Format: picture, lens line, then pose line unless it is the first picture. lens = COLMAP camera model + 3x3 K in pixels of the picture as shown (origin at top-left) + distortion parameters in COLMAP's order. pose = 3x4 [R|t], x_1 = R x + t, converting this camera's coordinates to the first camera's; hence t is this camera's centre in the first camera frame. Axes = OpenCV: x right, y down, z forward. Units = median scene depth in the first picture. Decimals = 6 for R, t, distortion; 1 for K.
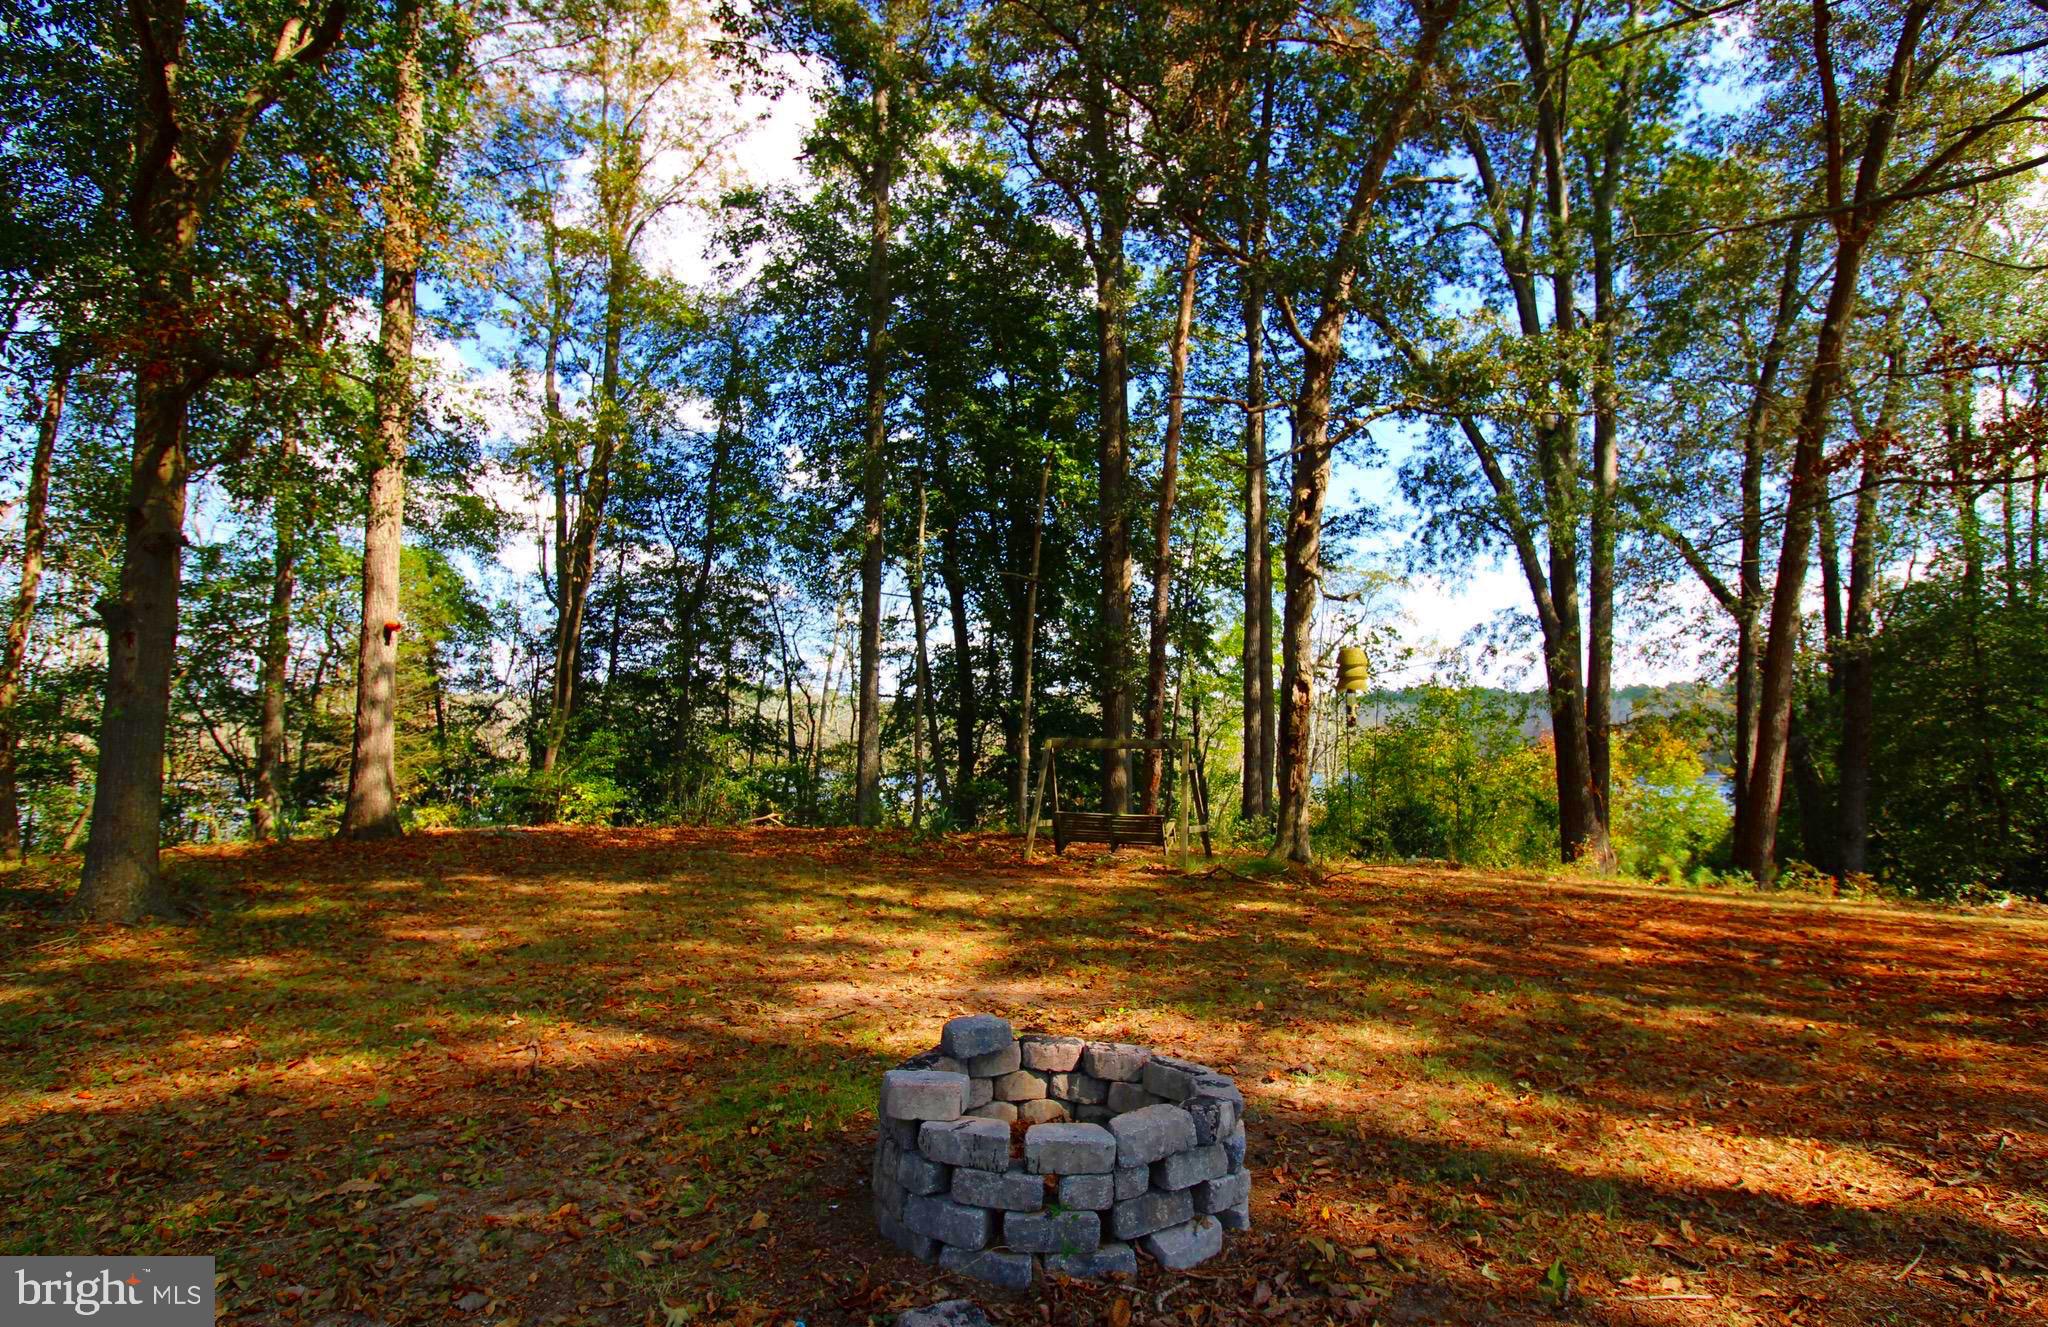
lens RADIAL K [[1081.8, 0, 1022.8], [0, 1081.8, 665.8], [0, 0, 1]] dist [-0.000334, -0.000348]
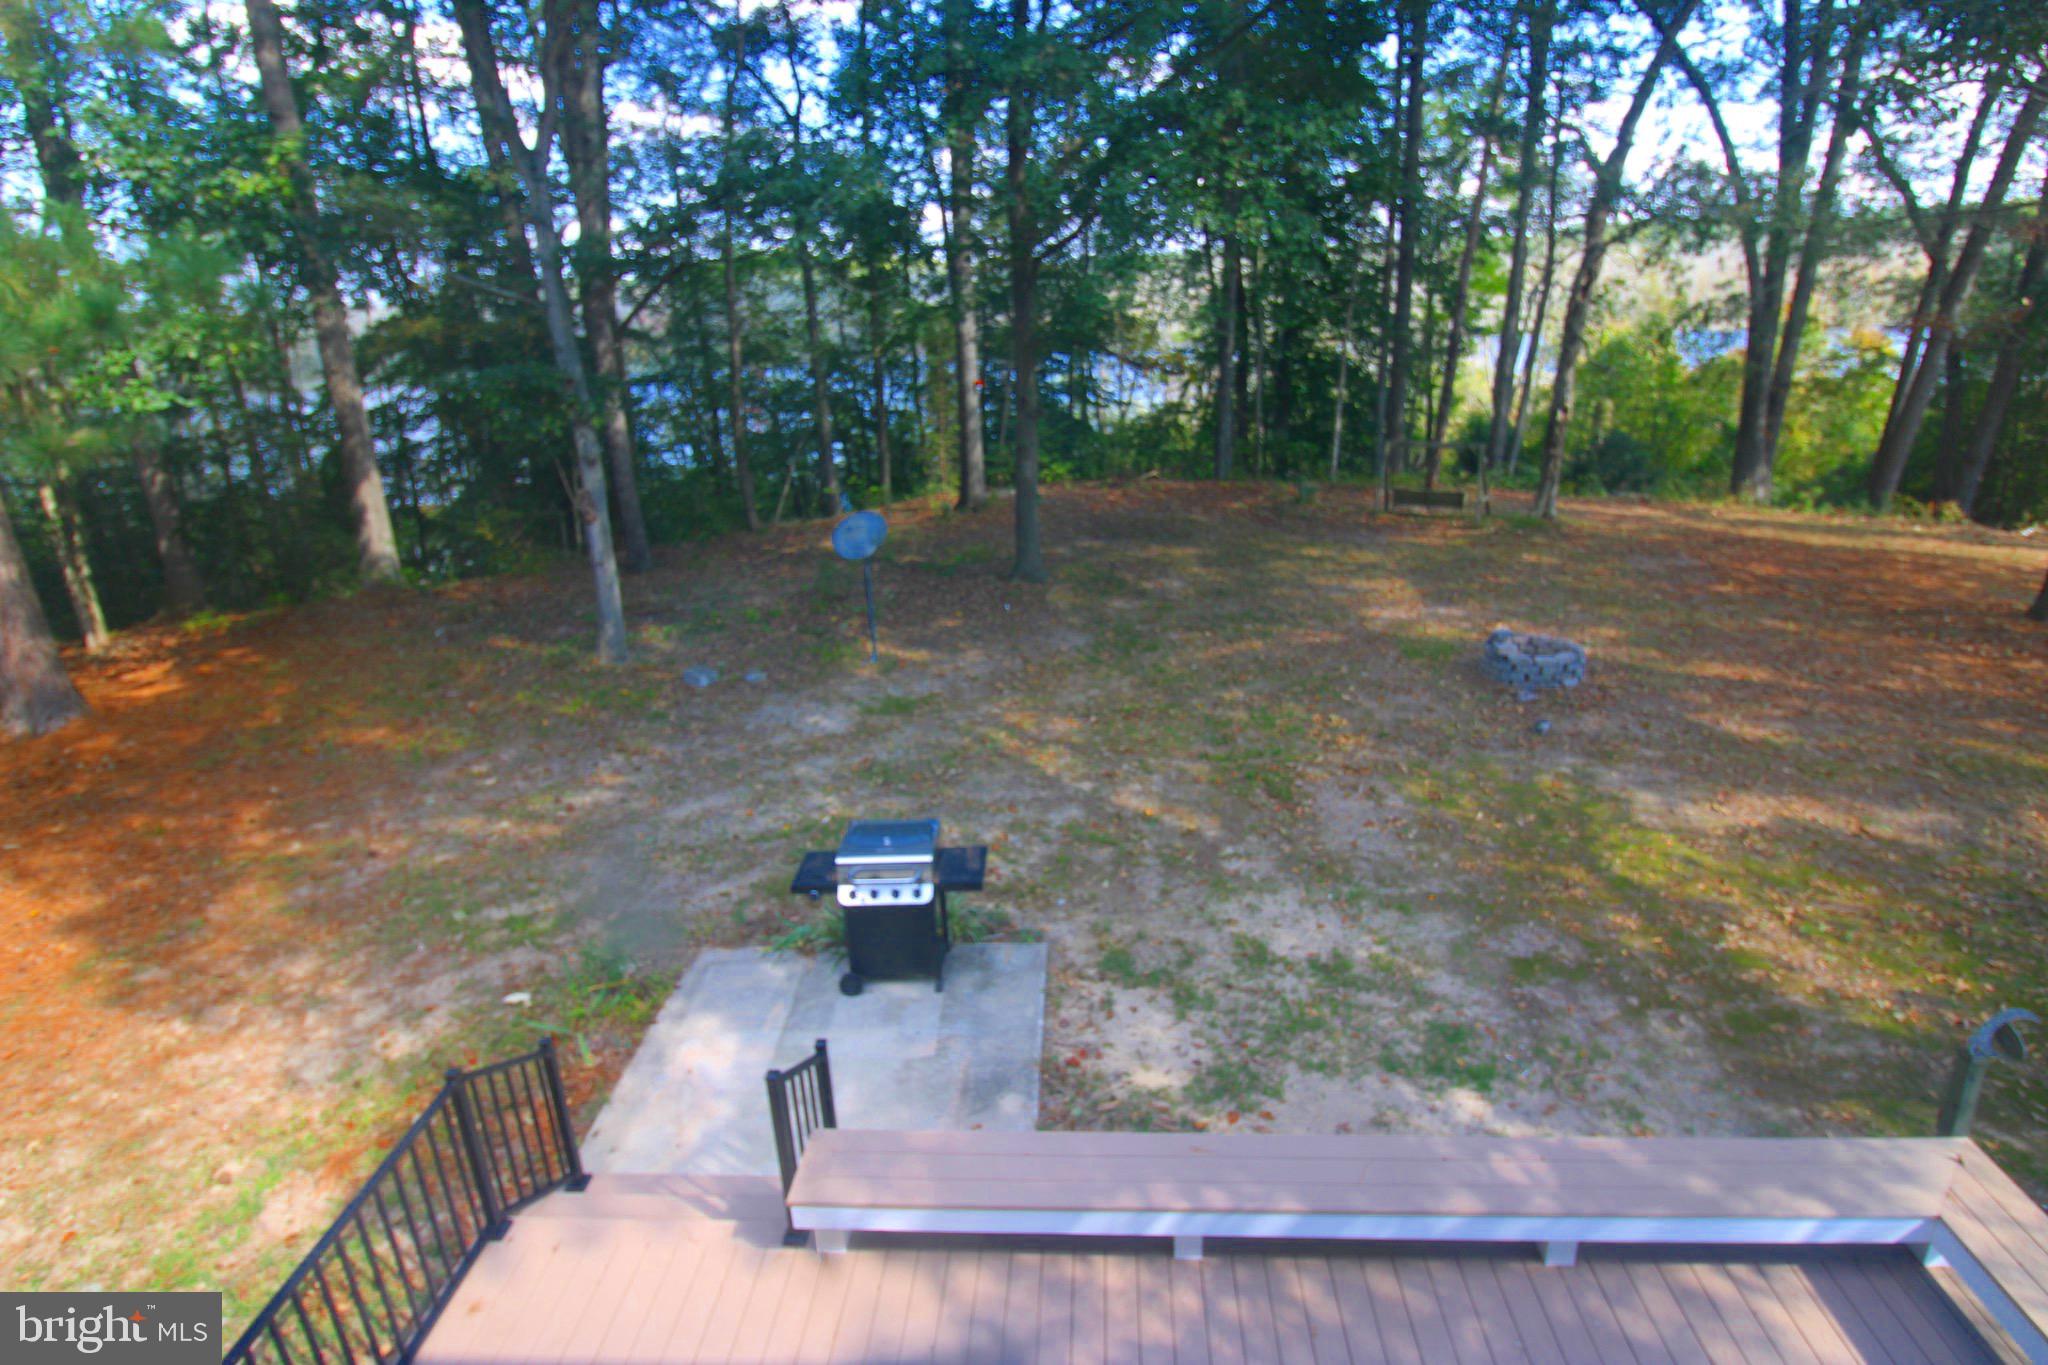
lens RADIAL K [[1051.6, 0, 1017.4], [0, 1051.6, 689.4], [0, 0, 1]] dist [0.002070, 0.000098]
pose [[0.989734, 0.009625, -0.142597, -0.195517], [0.048965, 0.914514, 0.401581, -0.168917], [0.134272, -0.404441, 0.904654, -0.424705]]
